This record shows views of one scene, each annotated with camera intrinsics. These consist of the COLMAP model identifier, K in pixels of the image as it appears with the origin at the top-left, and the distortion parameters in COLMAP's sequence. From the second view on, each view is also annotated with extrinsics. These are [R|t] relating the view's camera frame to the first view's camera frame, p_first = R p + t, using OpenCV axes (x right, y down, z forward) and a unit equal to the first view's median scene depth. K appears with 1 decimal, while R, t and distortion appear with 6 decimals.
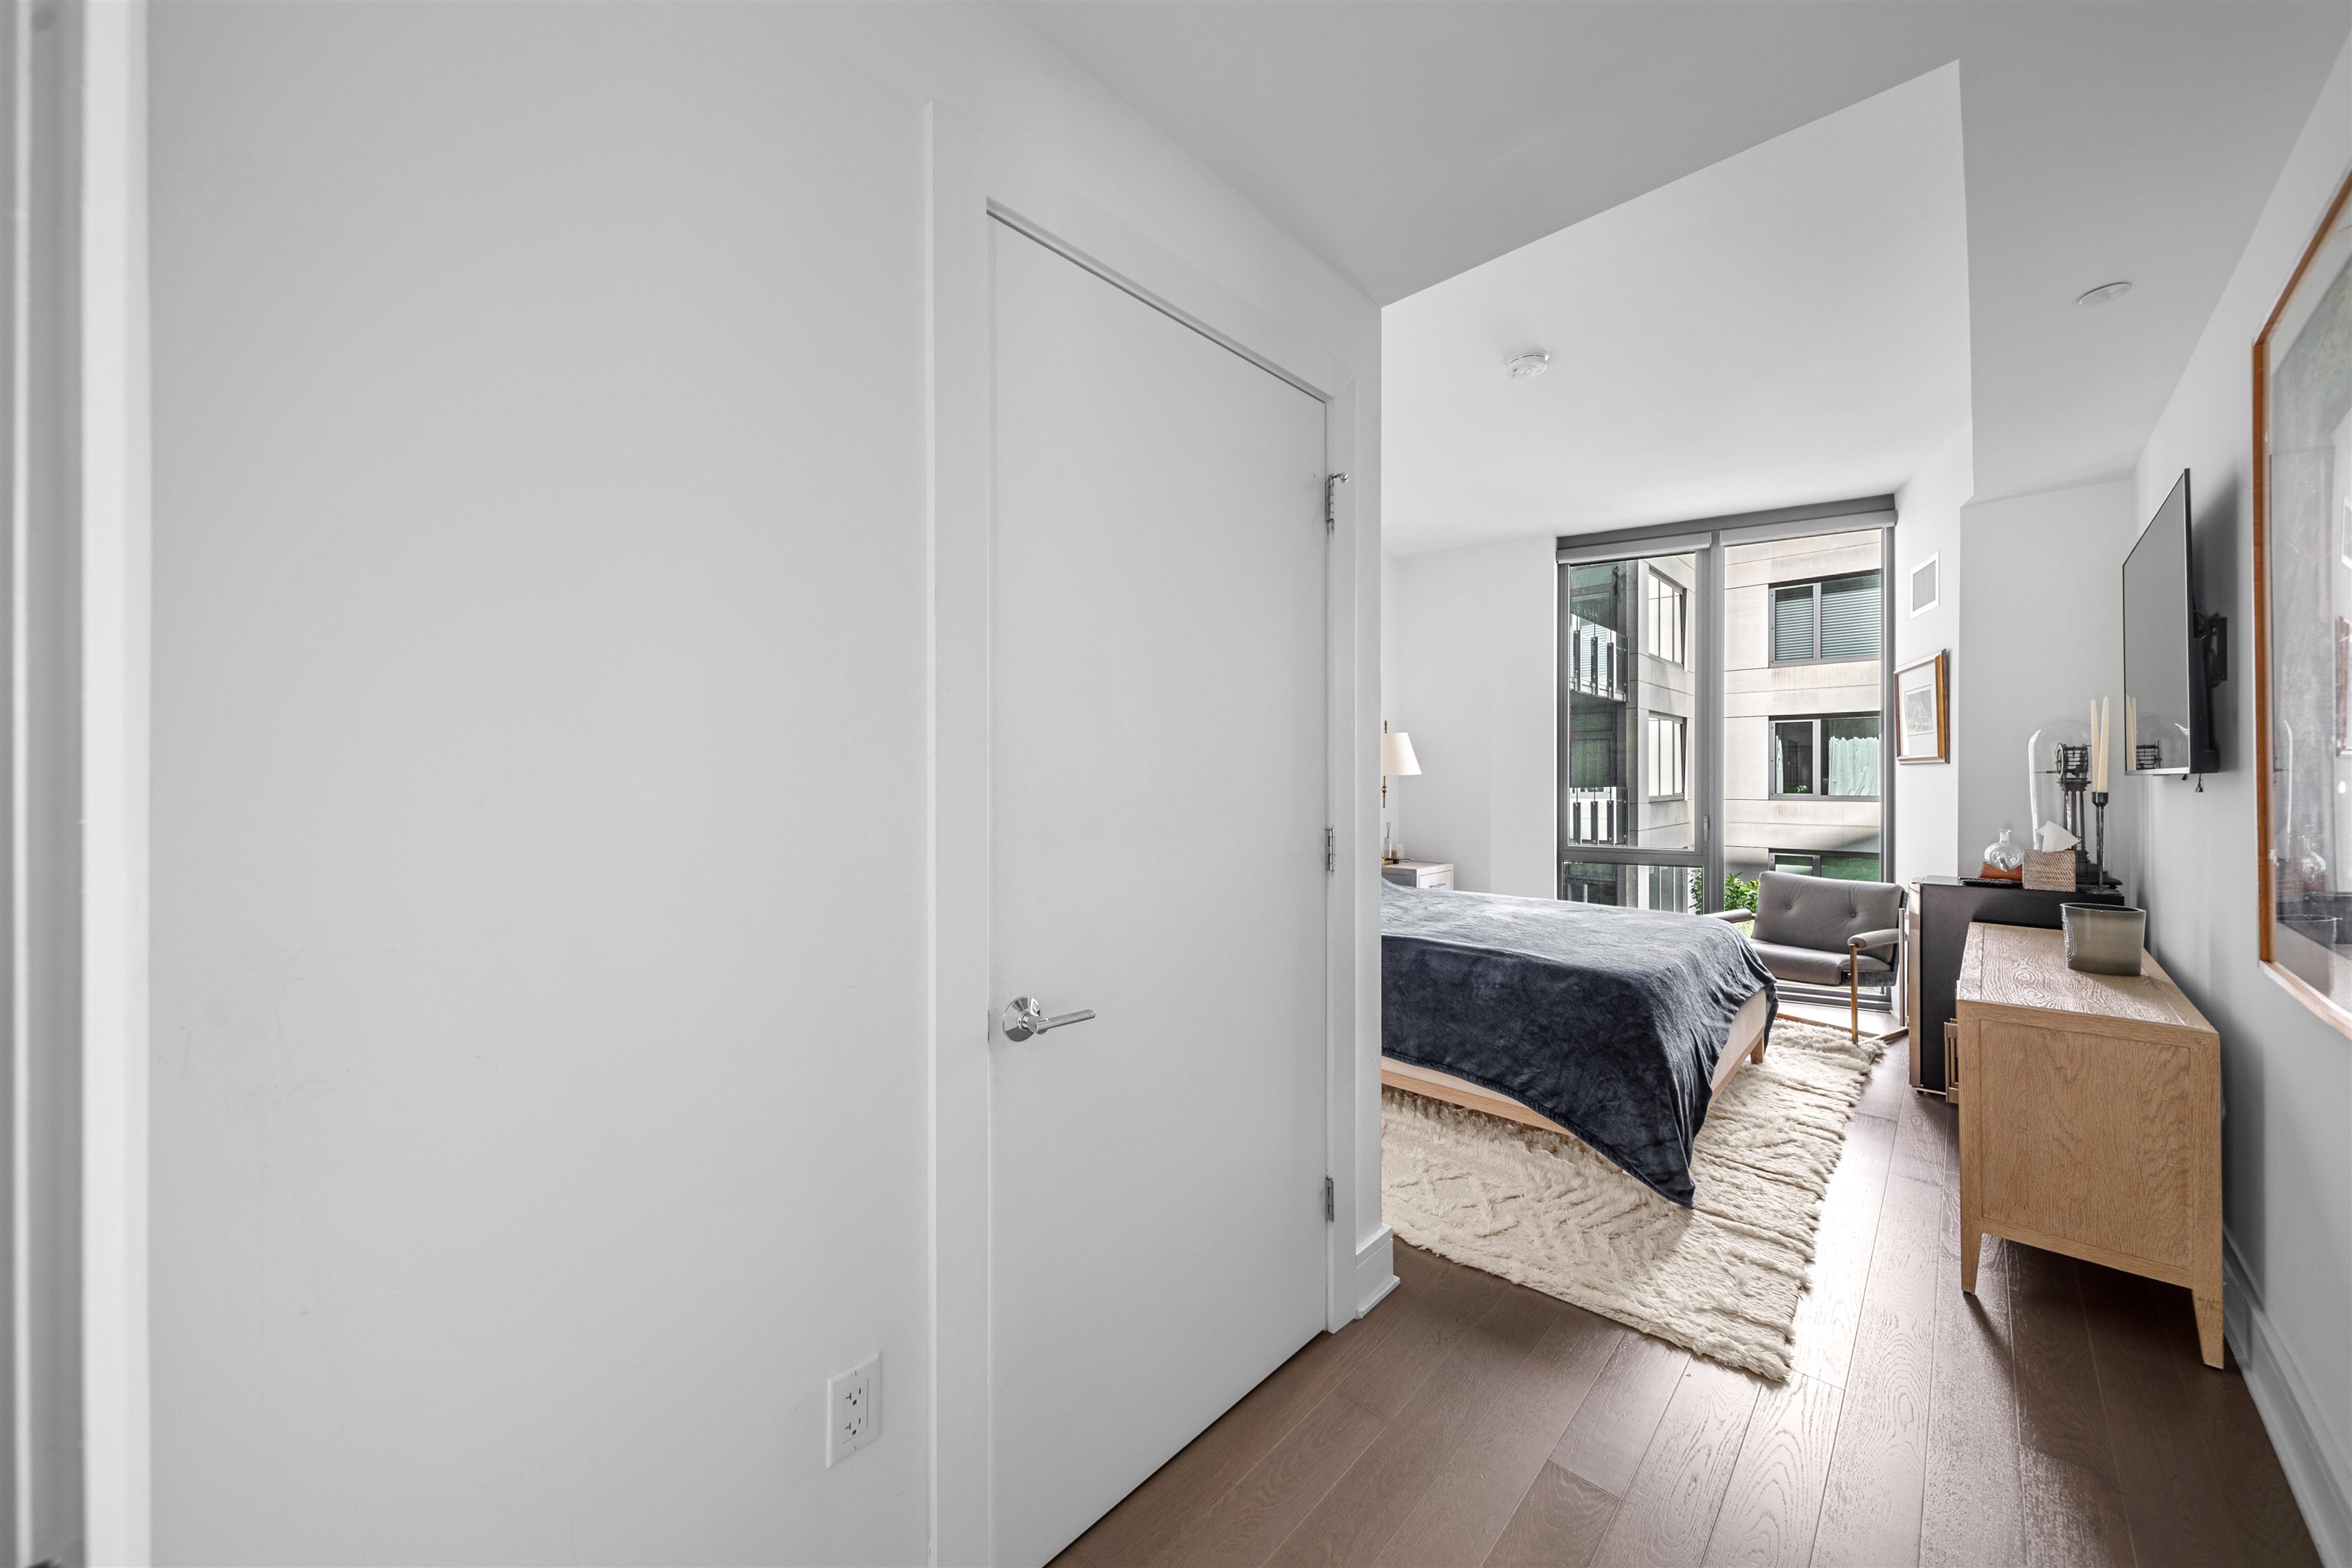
lens RADIAL K [[842.0, 0, 1160.5], [0, 842.0, 778.6], [0, 0, 1]] dist [-0.002582, -0.000265]
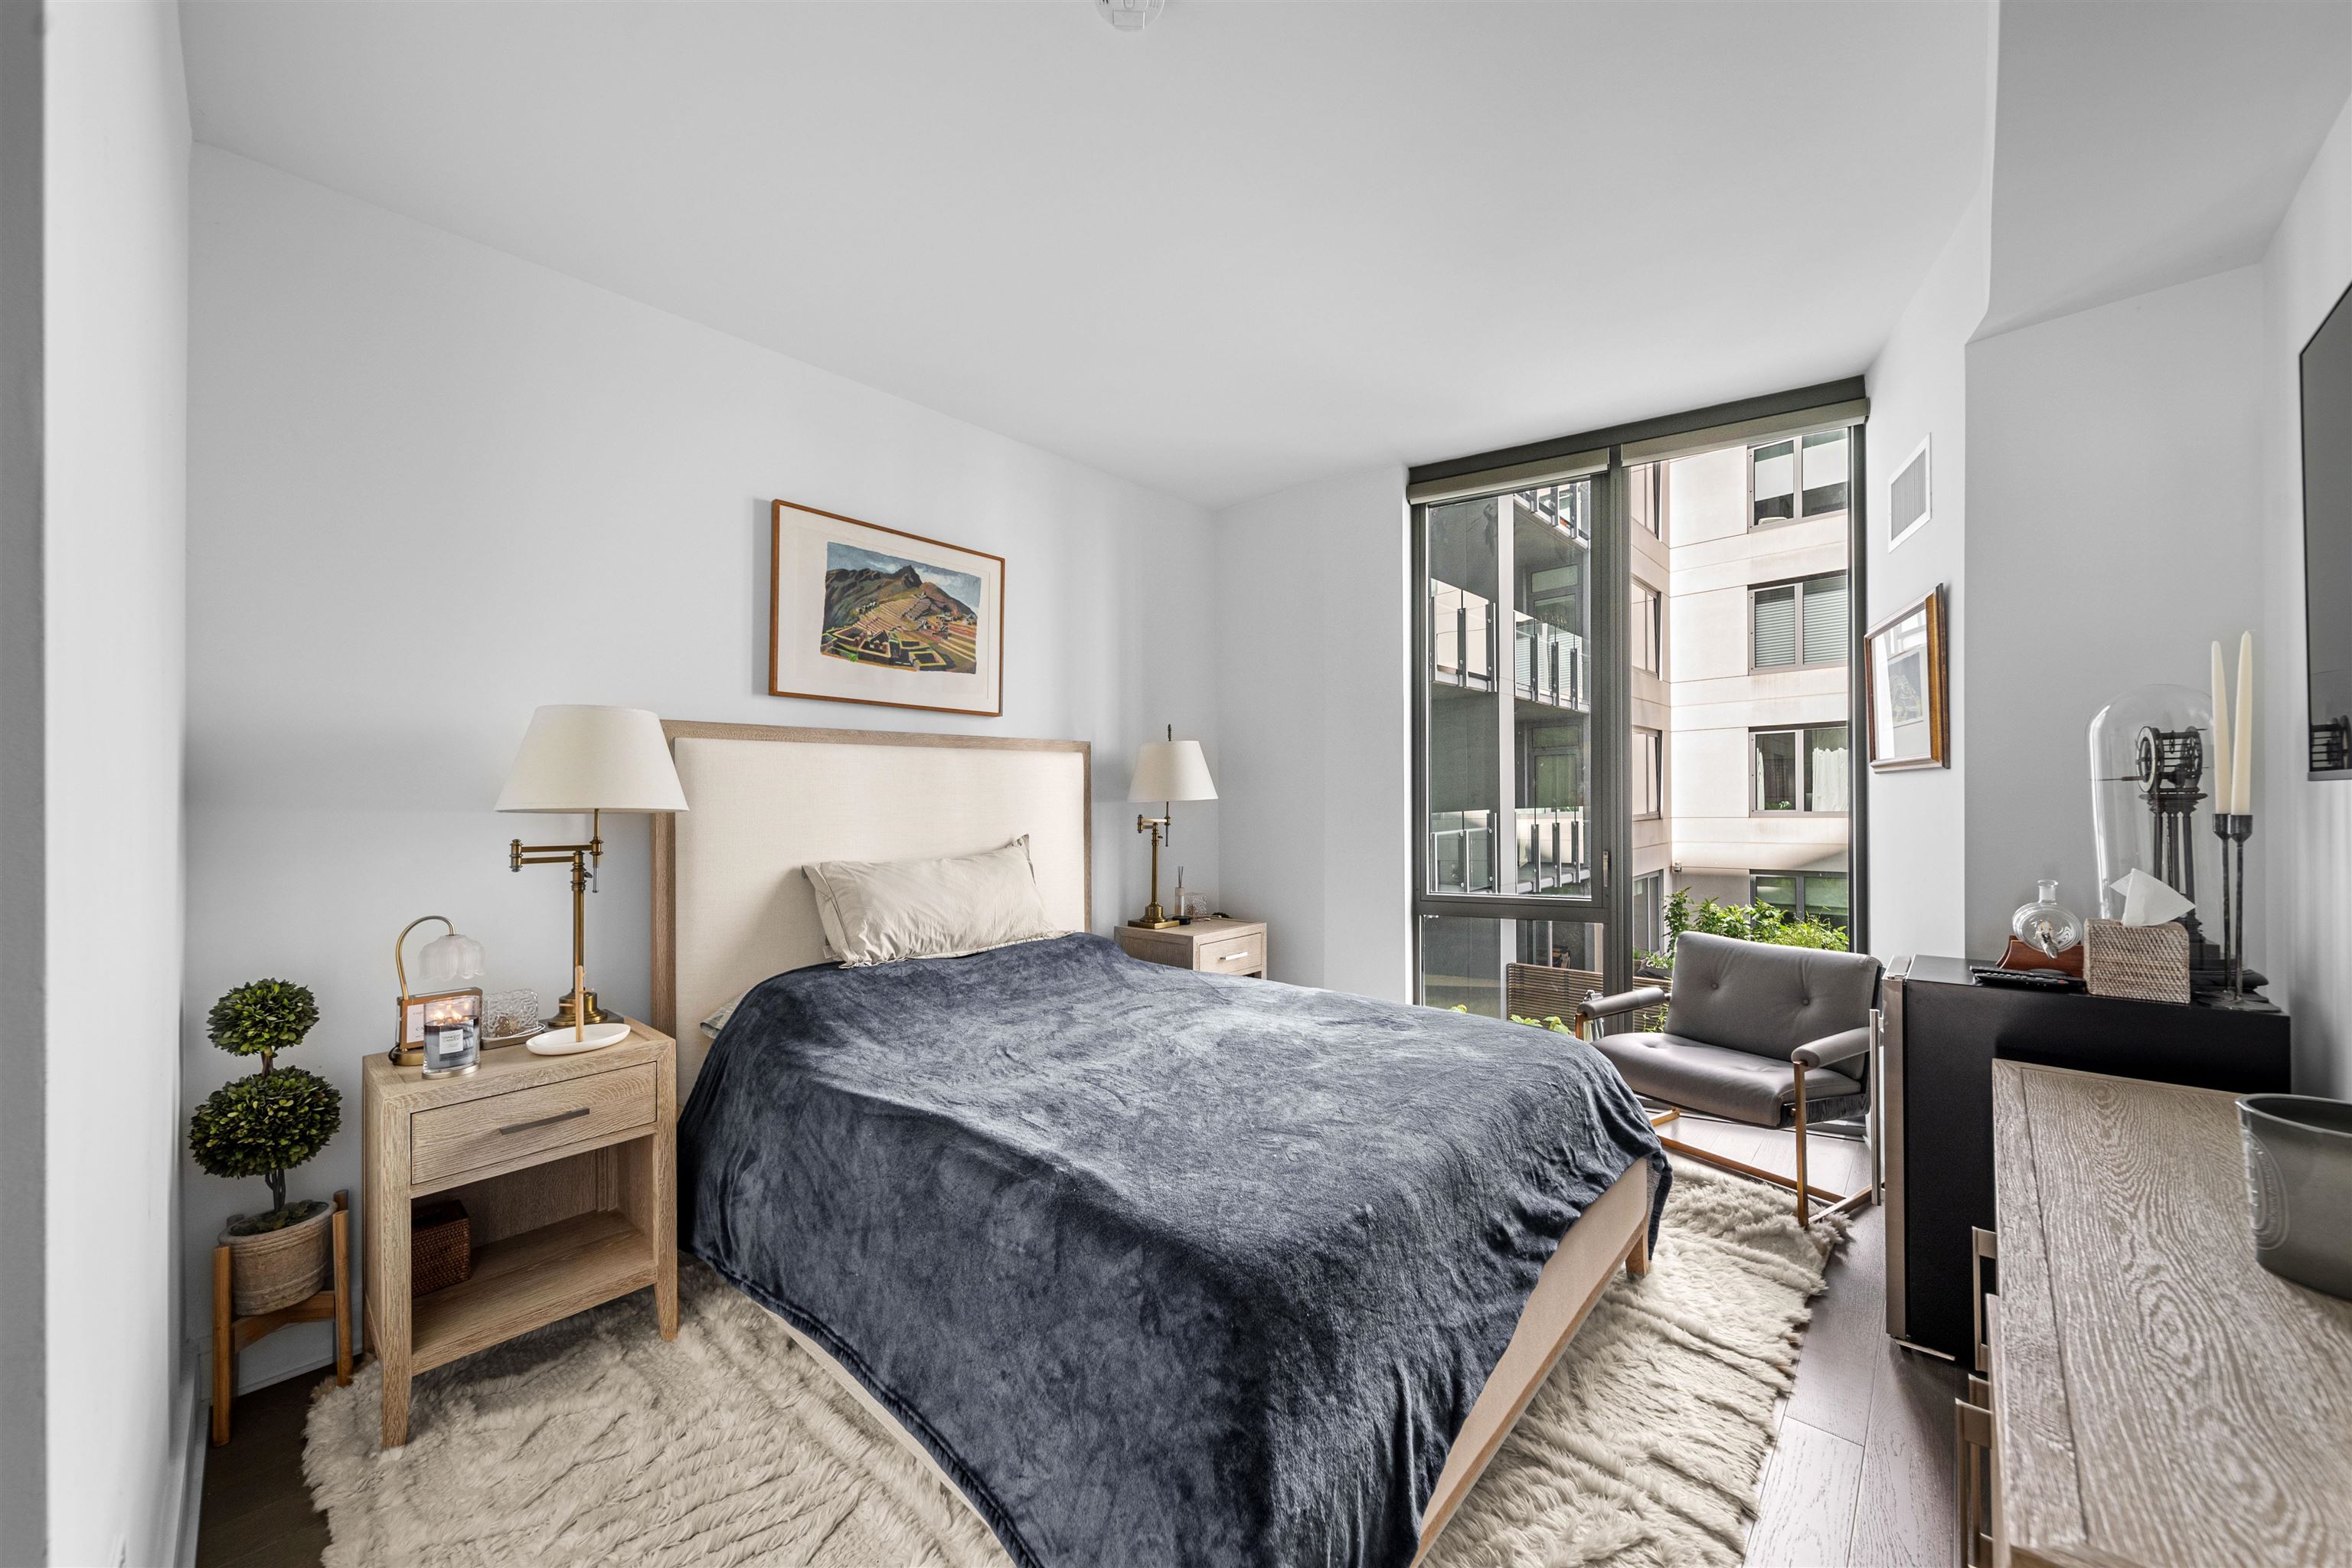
lens RADIAL K [[844.8, 0, 1174.0], [0, 844.8, 812.2], [0, 0, 1]] dist [0.000301, 0.000109]
pose [[0.999689, -0.017303, 0.017931, 0.341789], [0.017131, 0.999806, 0.009683, -0.001457], [-0.018095, -0.009373, 0.999792, 0.371866]]
